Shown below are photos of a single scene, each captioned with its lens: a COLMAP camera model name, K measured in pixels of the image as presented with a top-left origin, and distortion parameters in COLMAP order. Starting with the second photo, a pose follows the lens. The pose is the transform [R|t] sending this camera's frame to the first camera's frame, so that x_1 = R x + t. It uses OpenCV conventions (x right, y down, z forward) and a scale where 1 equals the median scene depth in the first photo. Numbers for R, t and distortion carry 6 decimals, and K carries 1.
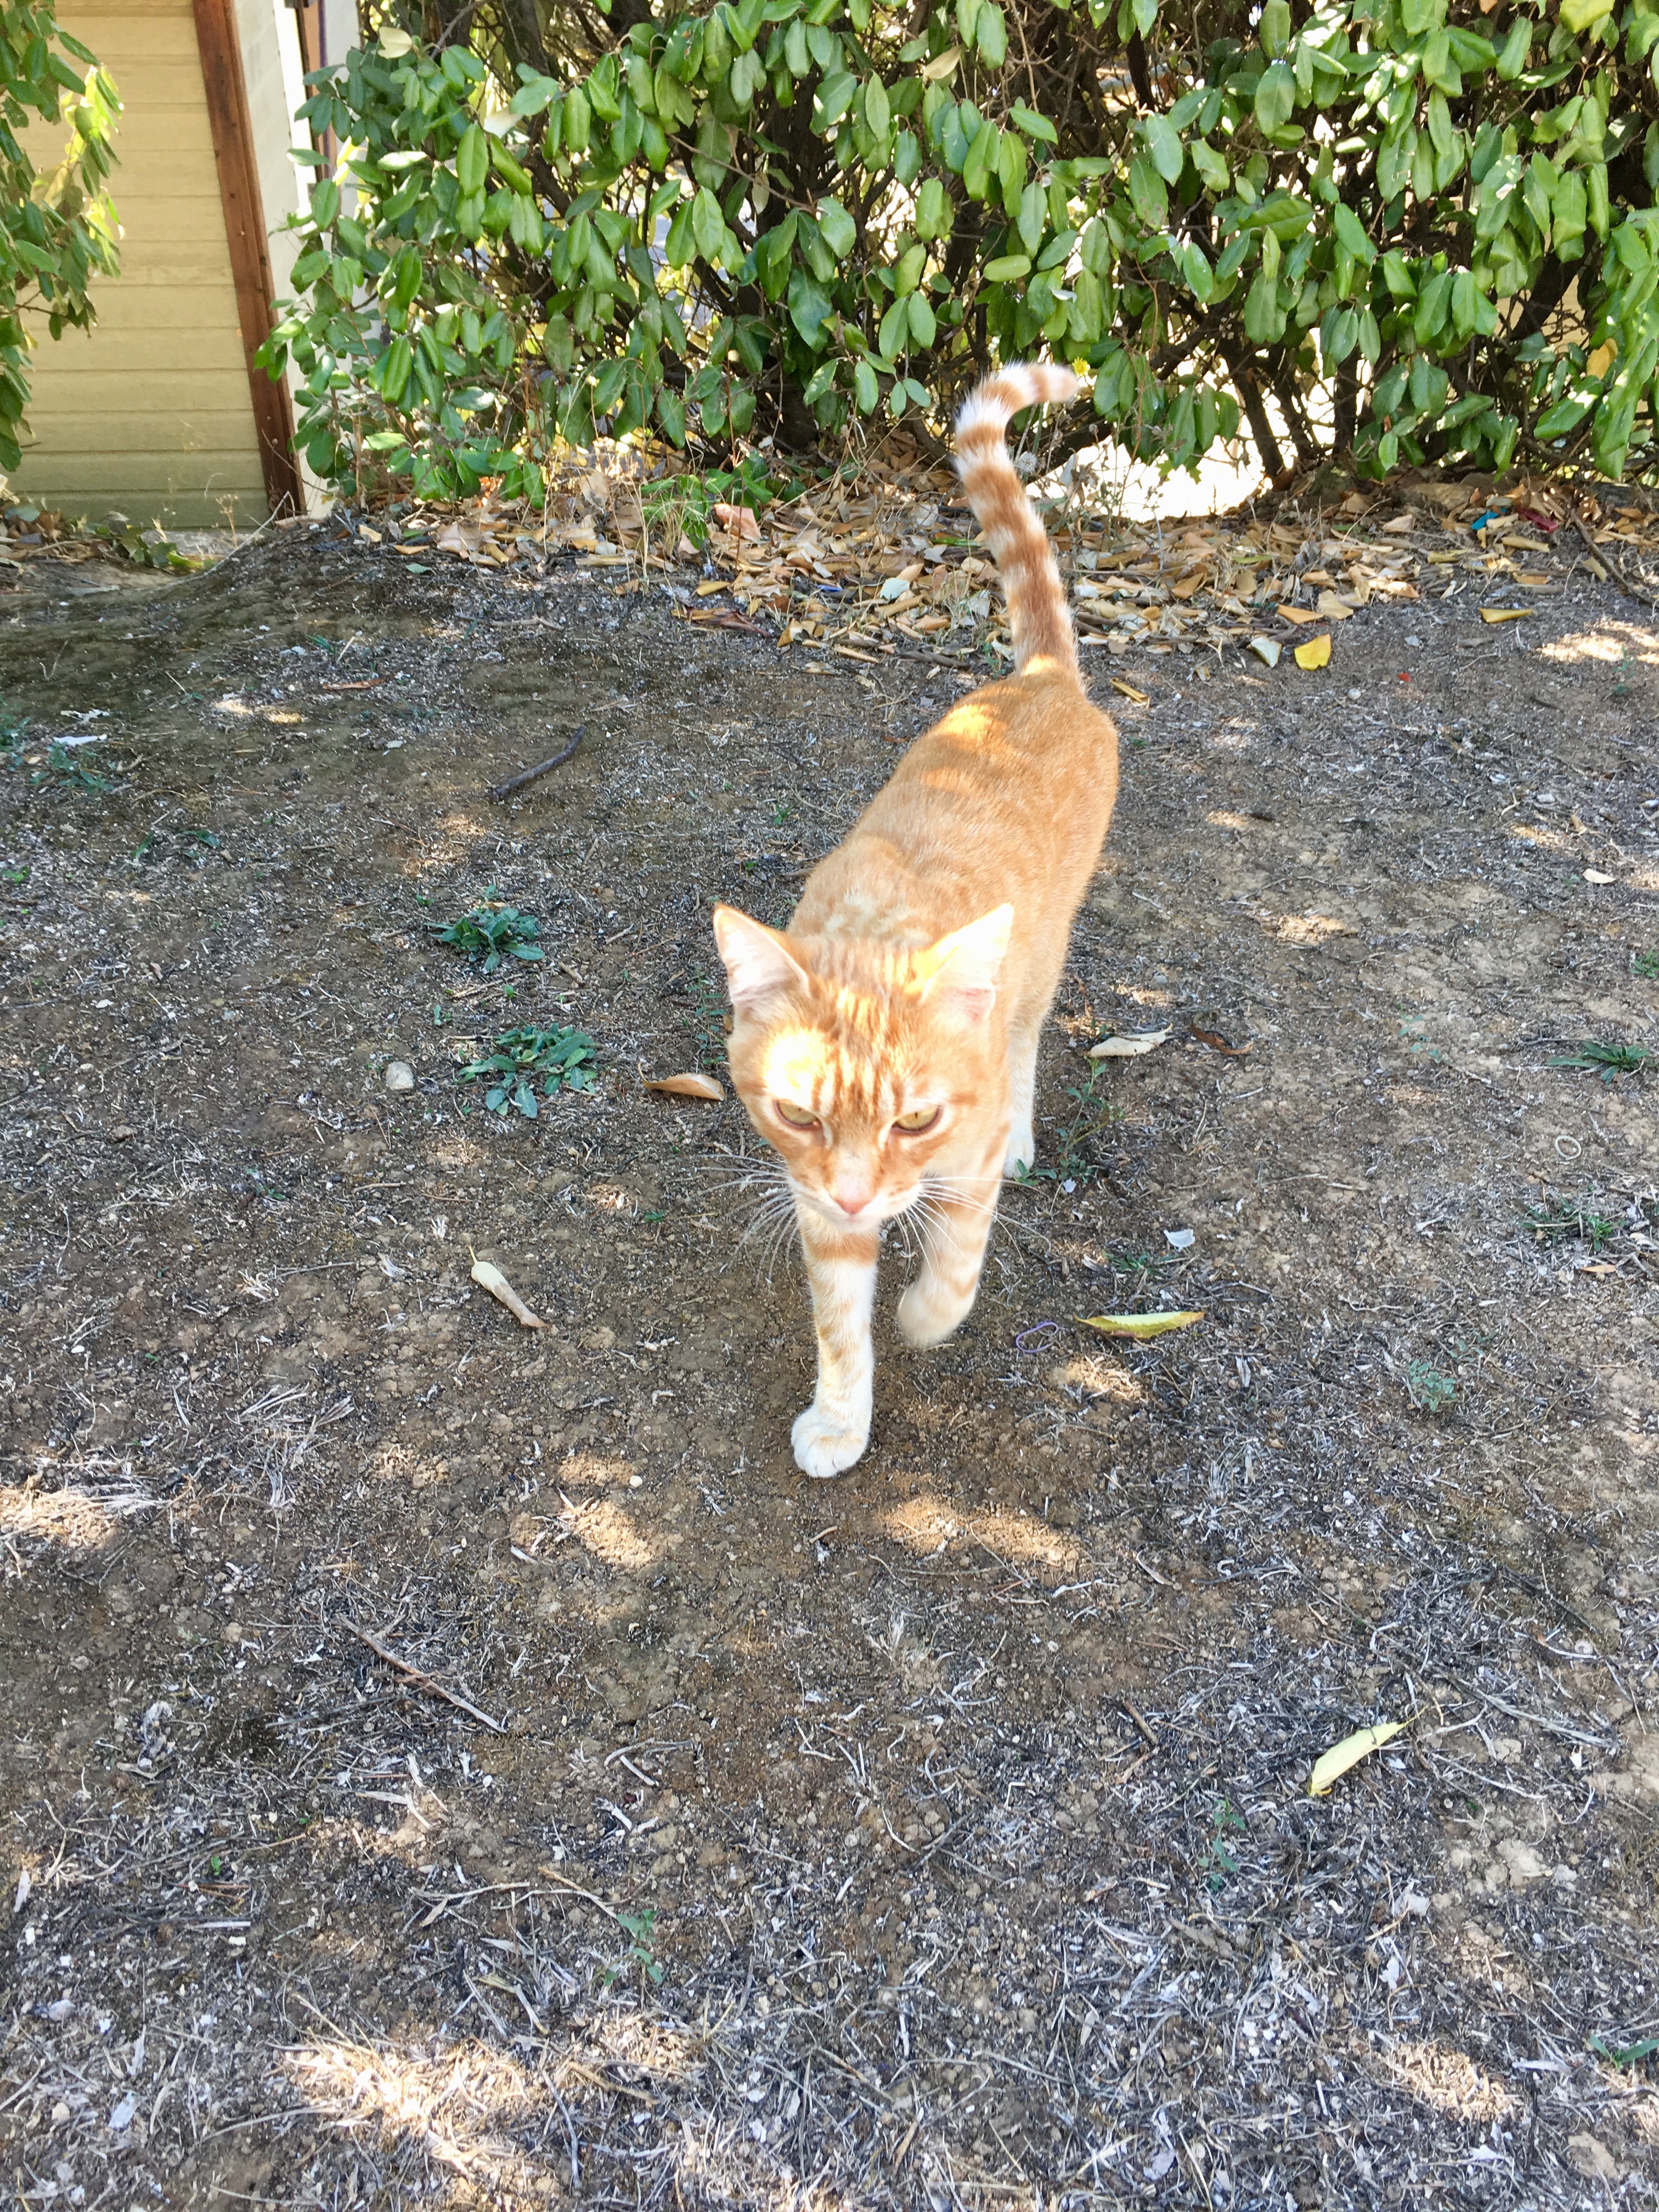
lens RADIAL K [[1848.1, 0, 833.9], [0, 1848.1, 1111.4], [0, 0, 1]] dist [0.002122, -0.048116]
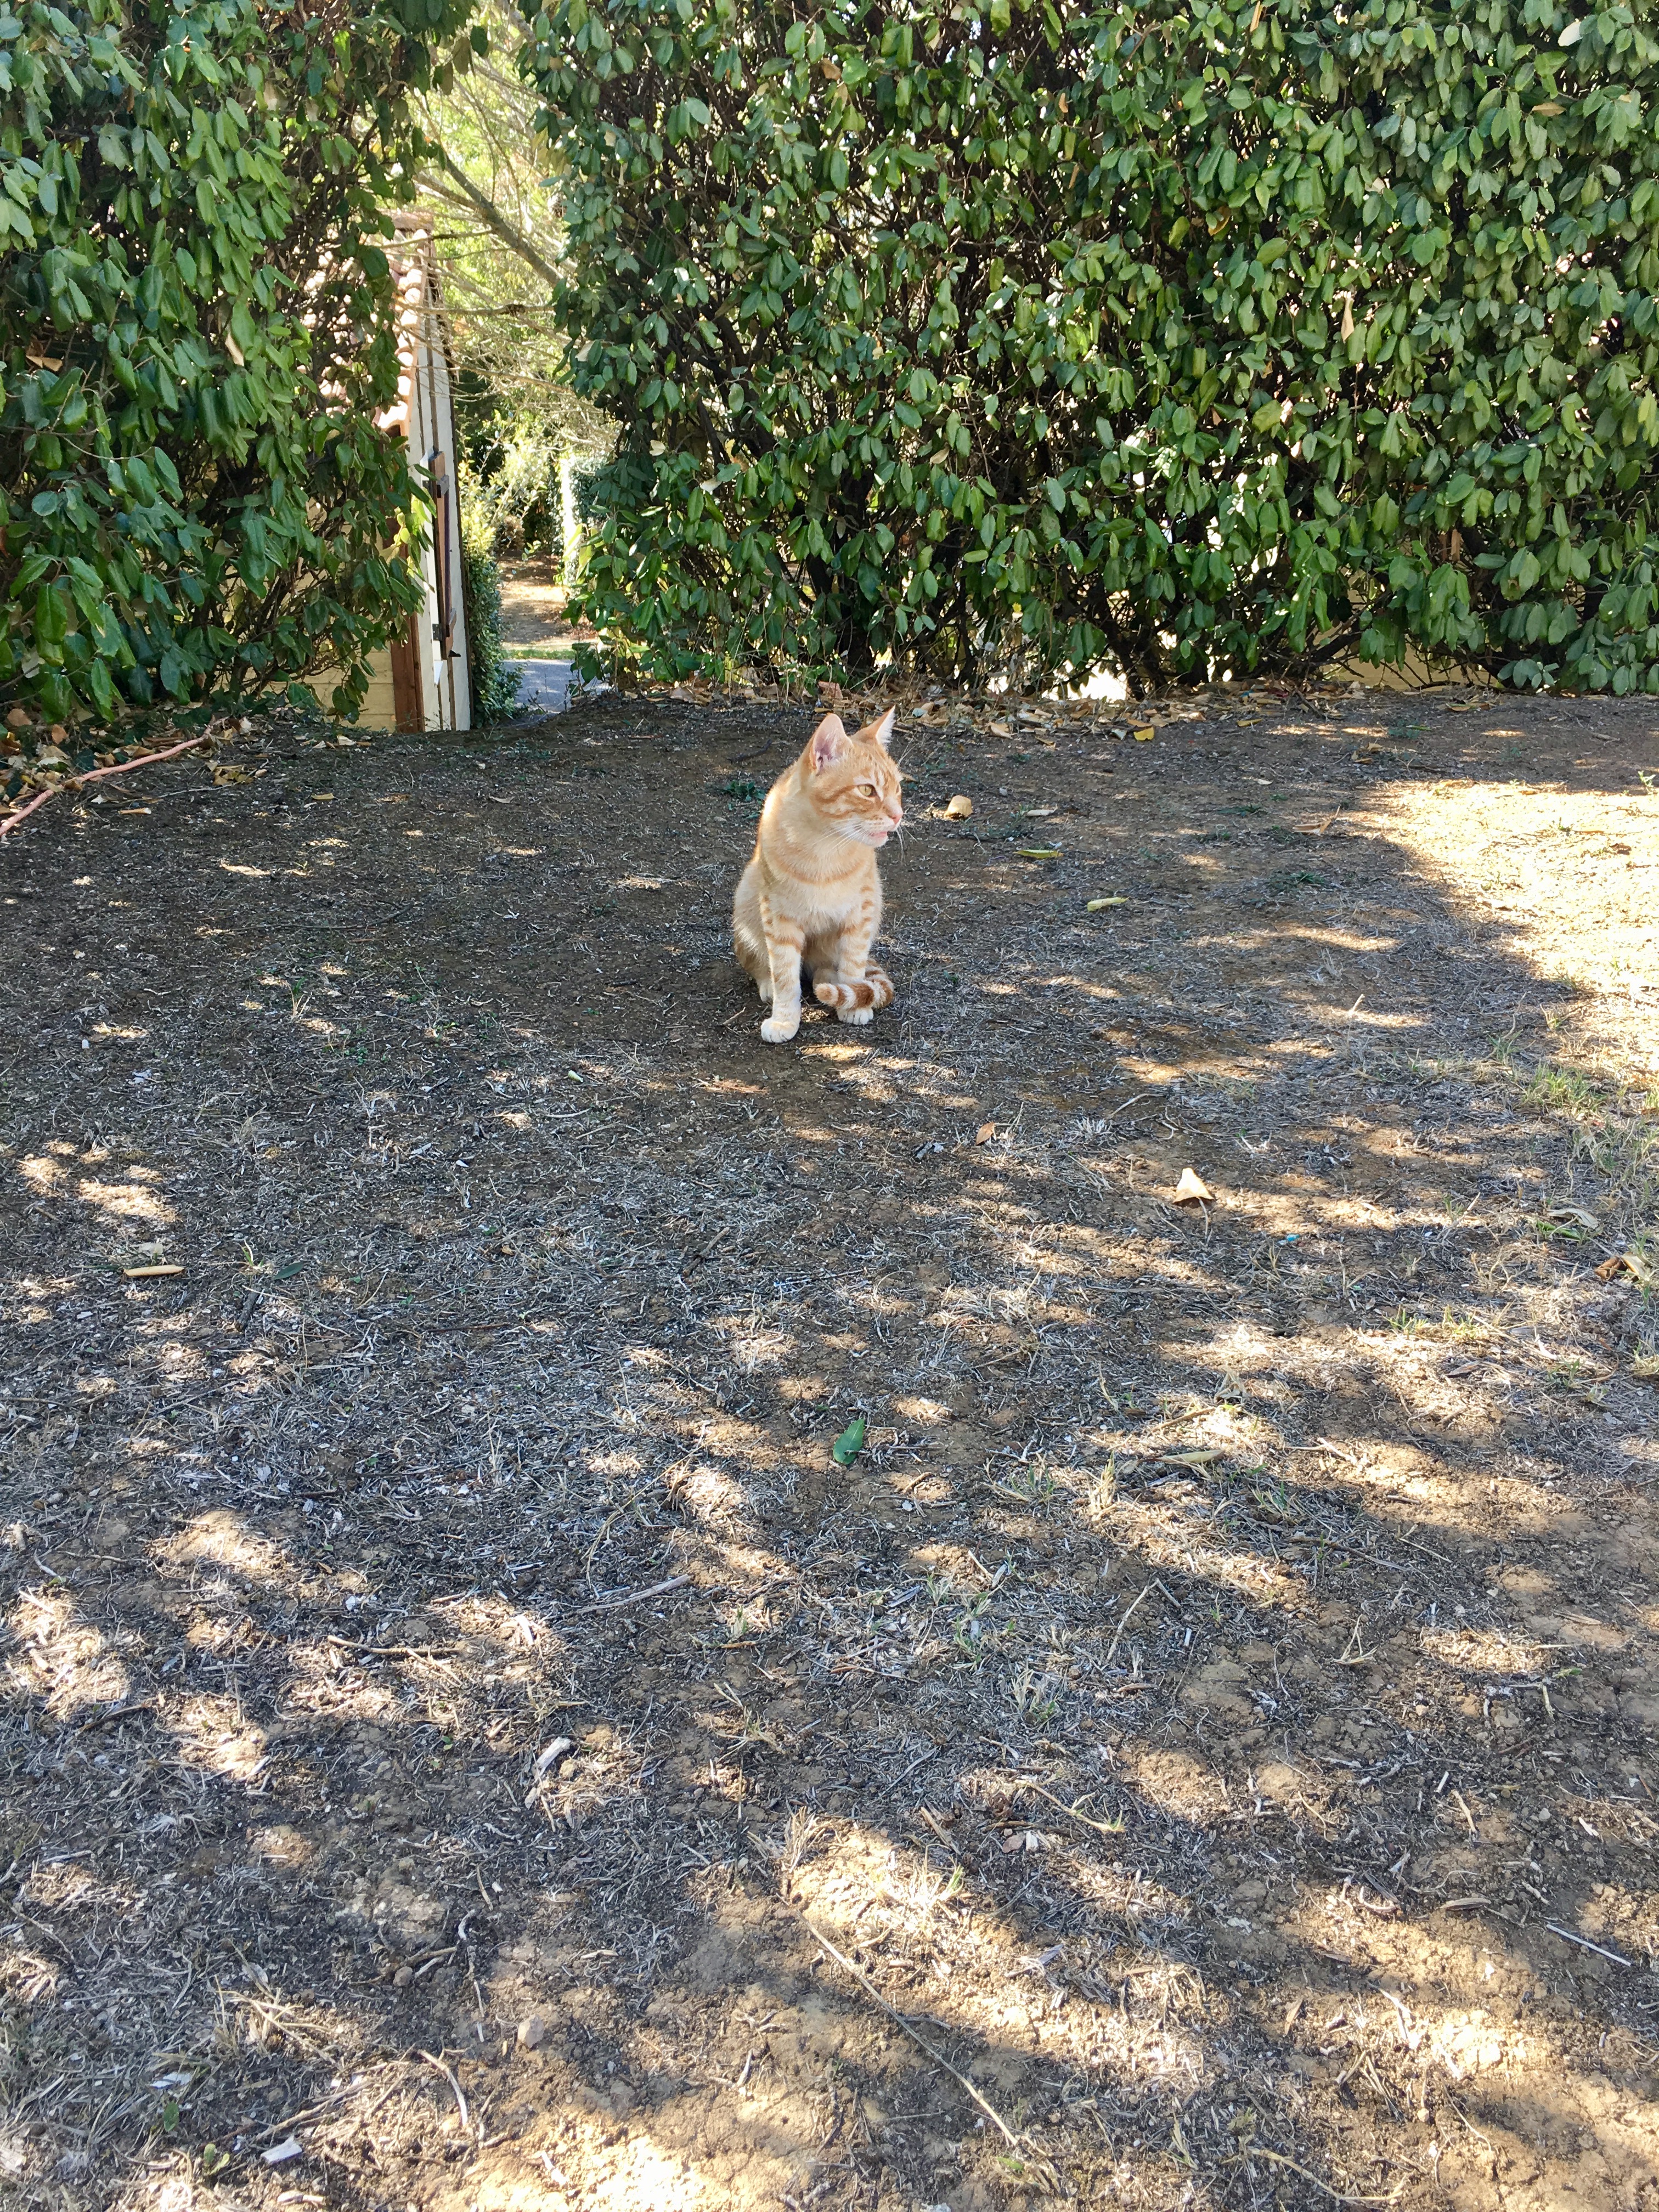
lens RADIAL K [[1848.1, 0, 830.7], [0, 1848.1, 1109.8], [0, 0, 1]] dist [0.002122, -0.048116]
pose [[0.999834, -0.014770, 0.010698, -0.084788], [0.016695, 0.977351, -0.210964, 0.503569], [-0.007340, 0.211108, 0.977435, -0.742522]]
